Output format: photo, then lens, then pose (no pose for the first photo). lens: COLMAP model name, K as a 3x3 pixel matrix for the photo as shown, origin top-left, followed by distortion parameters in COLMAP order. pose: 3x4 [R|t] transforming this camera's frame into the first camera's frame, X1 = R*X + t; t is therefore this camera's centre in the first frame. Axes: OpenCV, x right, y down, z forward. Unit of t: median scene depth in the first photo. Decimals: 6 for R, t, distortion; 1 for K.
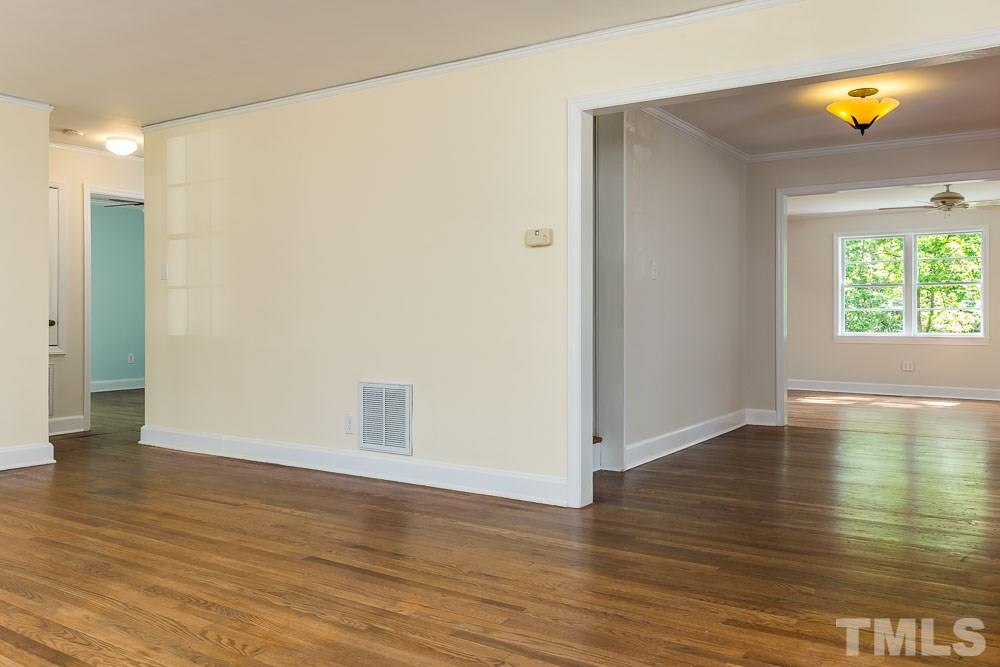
lens RADIAL K [[841.0, 0, 498.6], [0, 841.0, 330.8], [0, 0, 1]] dist [0.013433, 0.005981]
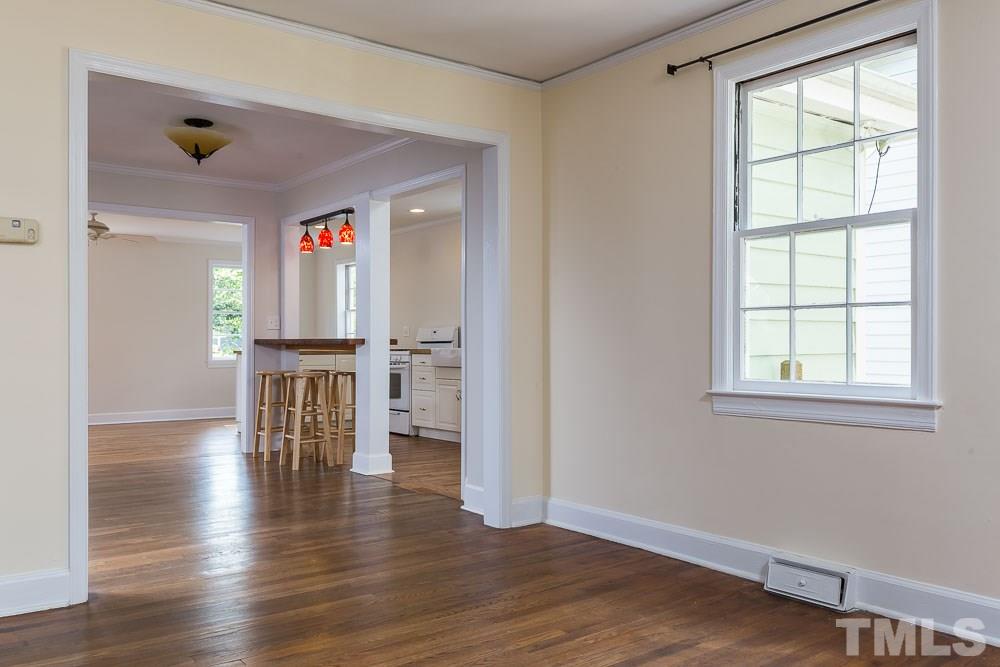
lens RADIAL K [[841.0, 0, 497.5], [0, 841.0, 336.6], [0, 0, 1]] dist [0.013433, 0.005981]
pose [[0.314529, 0.006698, 0.949224, -0.731397], [0.017372, 0.999767, -0.012811, -0.011126], [-0.949089, 0.020520, 0.314340, 0.607465]]
